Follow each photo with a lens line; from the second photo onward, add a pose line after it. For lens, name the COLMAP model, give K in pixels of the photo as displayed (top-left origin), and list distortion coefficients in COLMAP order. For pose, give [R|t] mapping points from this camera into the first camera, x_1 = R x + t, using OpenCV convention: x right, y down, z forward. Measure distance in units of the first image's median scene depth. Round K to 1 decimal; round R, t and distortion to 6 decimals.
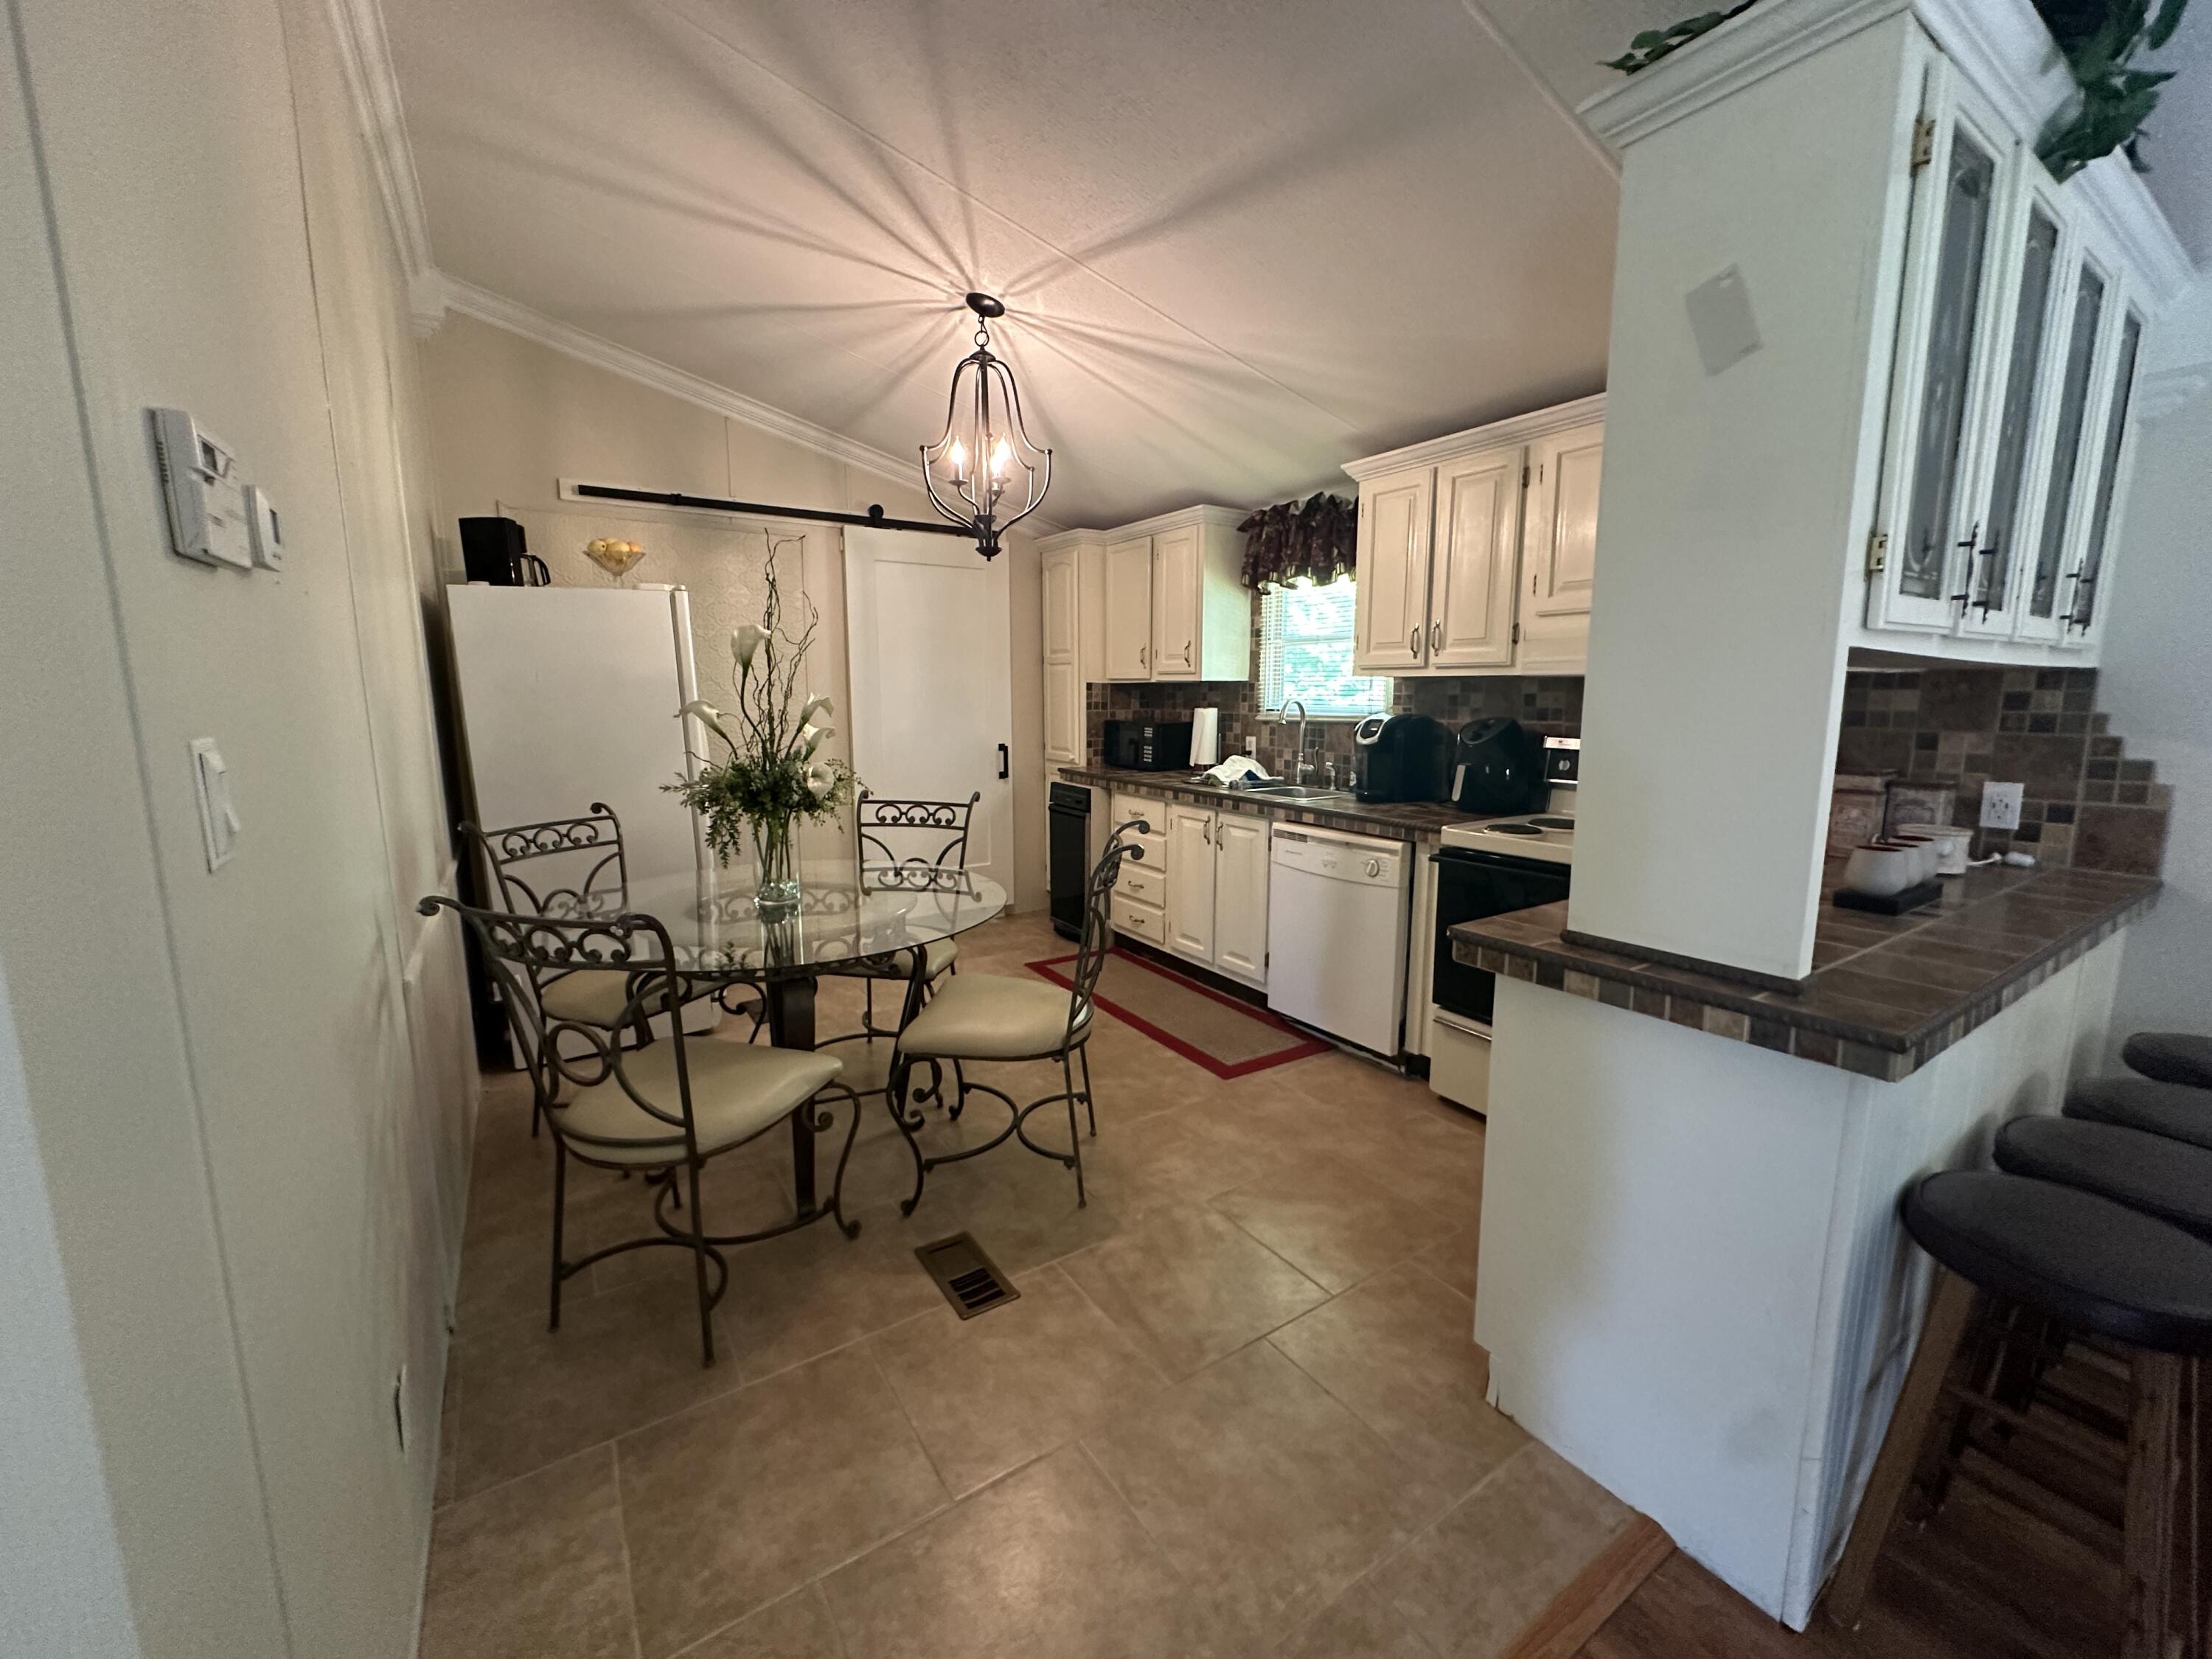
lens RADIAL K [[878.2, 0, 1109.0], [0, 878.2, 824.0], [0, 0, 1]] dist [-0.001017, -0.000229]
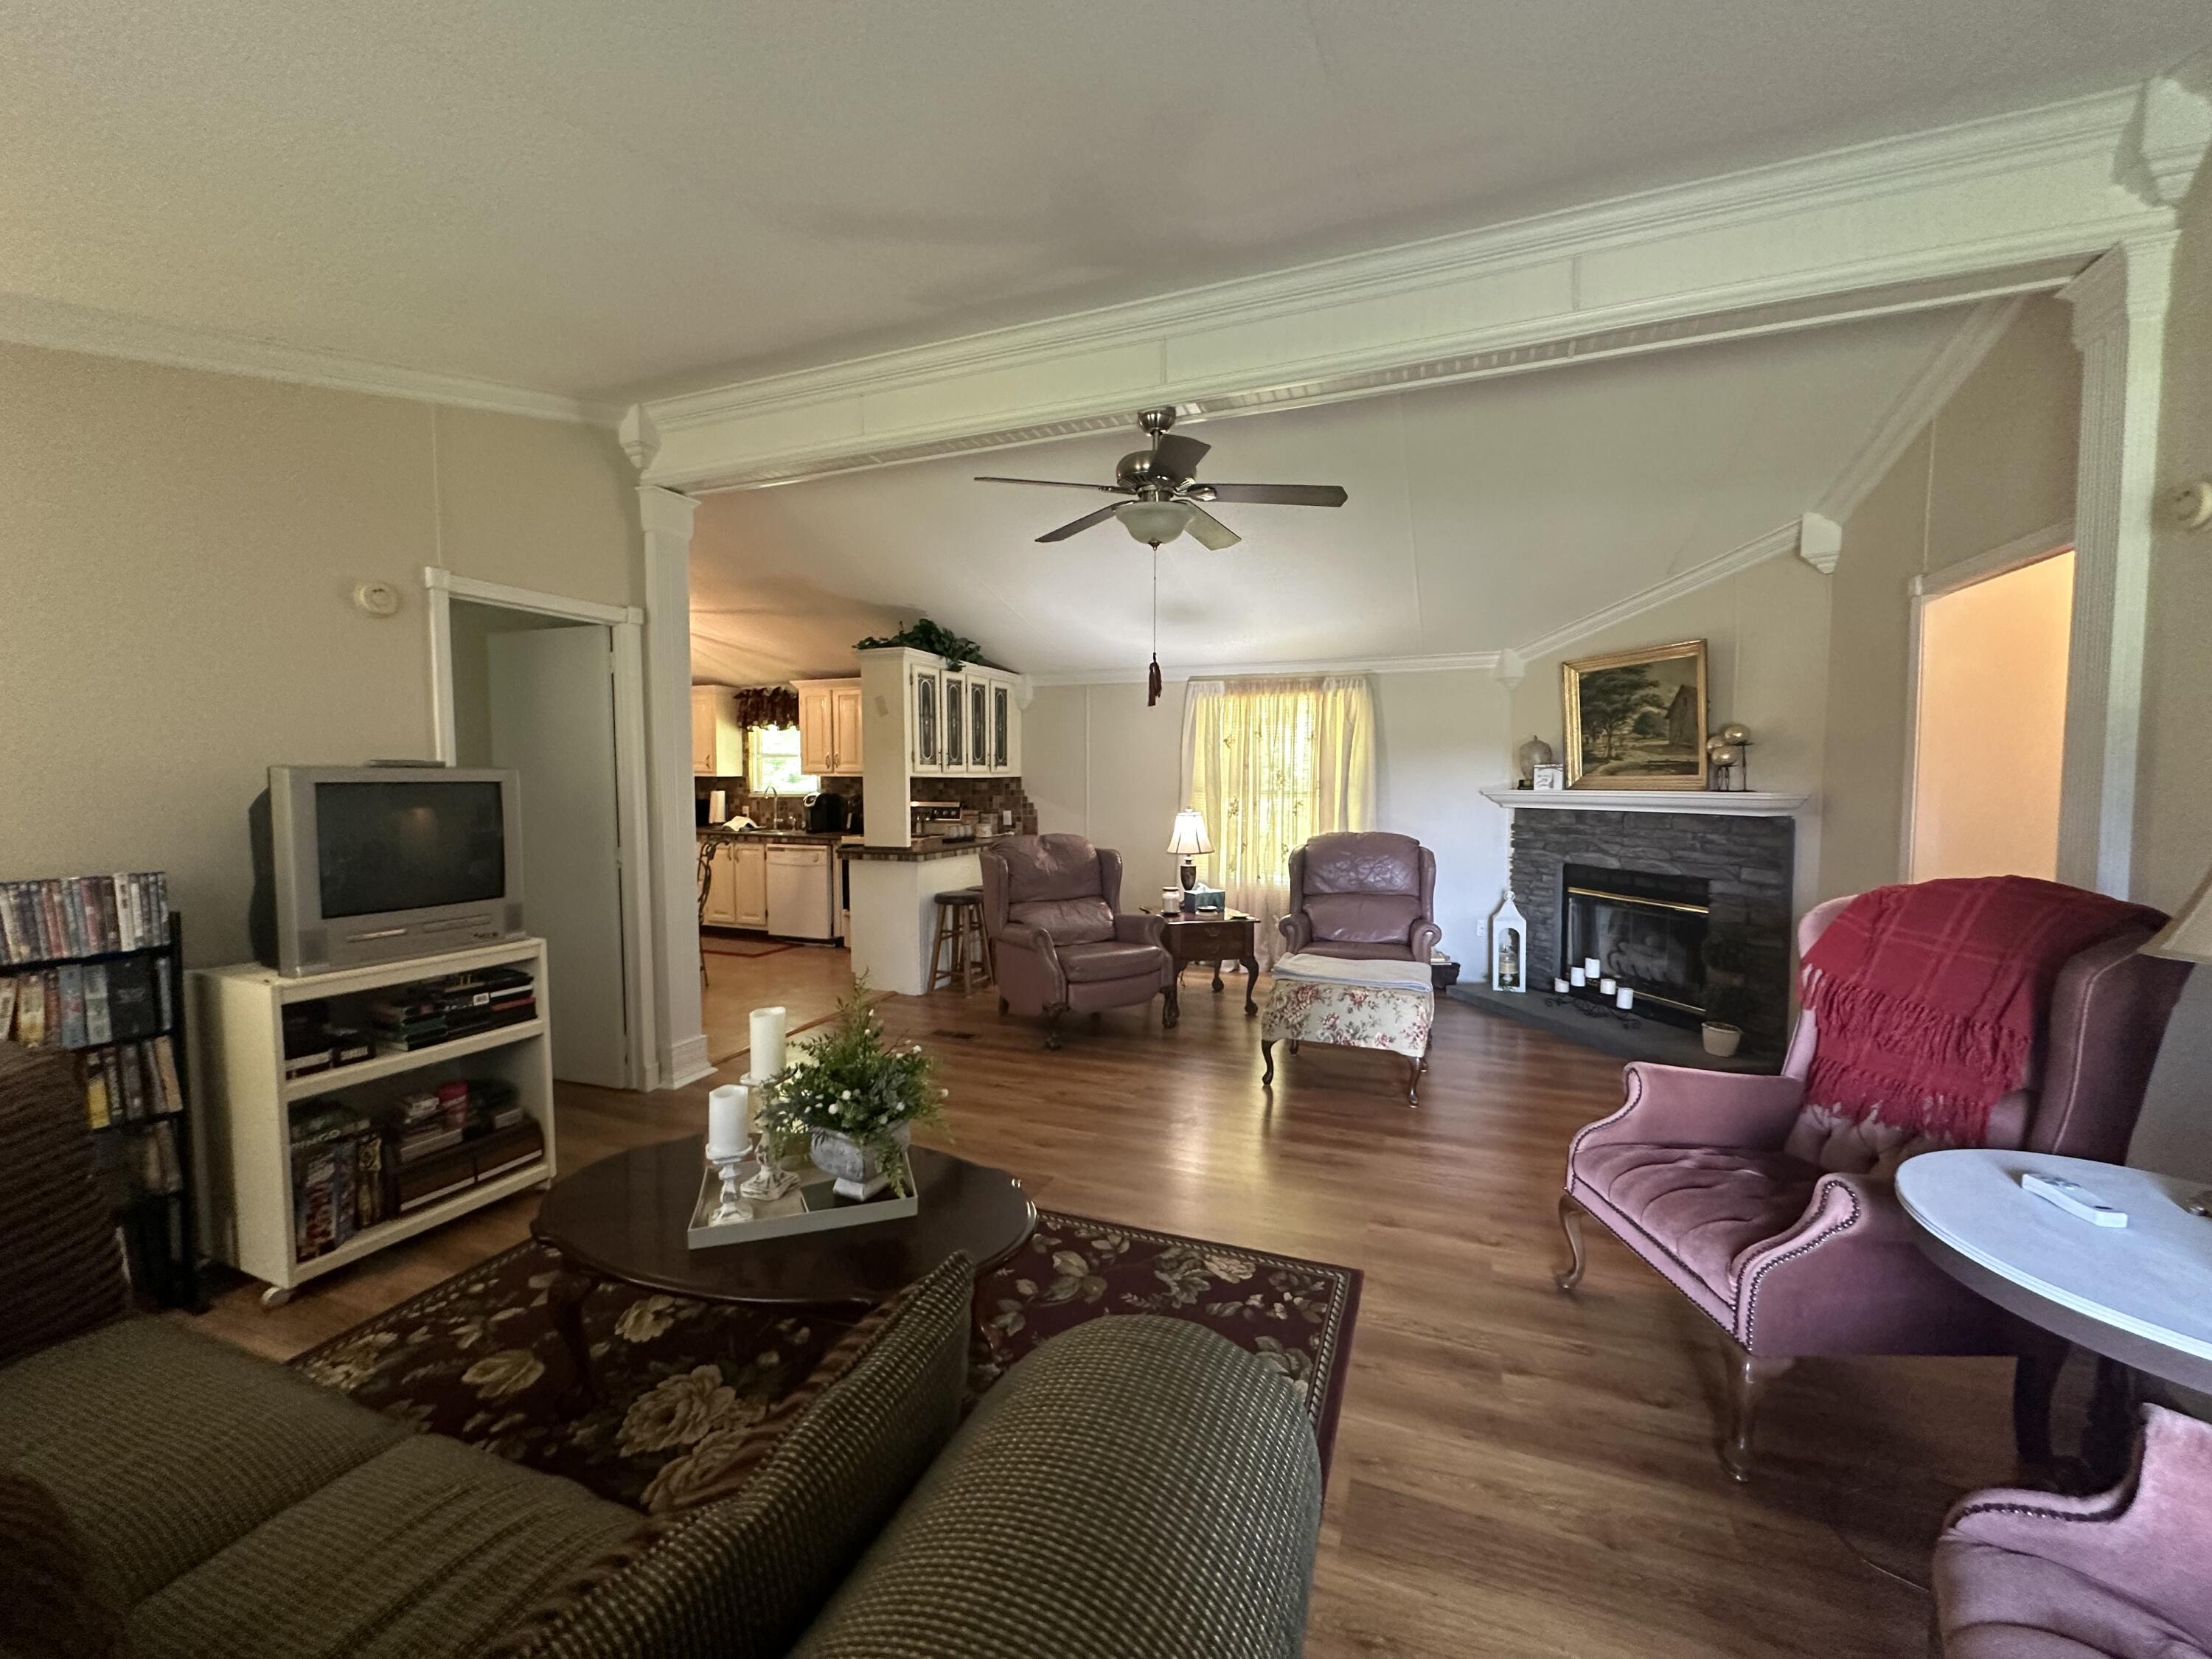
lens RADIAL K [[878.2, 0, 1109.0], [0, 878.2, 824.0], [0, 0, 1]] dist [-0.001017, -0.000229]
pose [[0.817682, -0.028821, 0.574948, -0.329017], [0.083695, 0.994086, -0.069200, 0.154413], [-0.569553, 0.104704, 0.815258, -1.117391]]
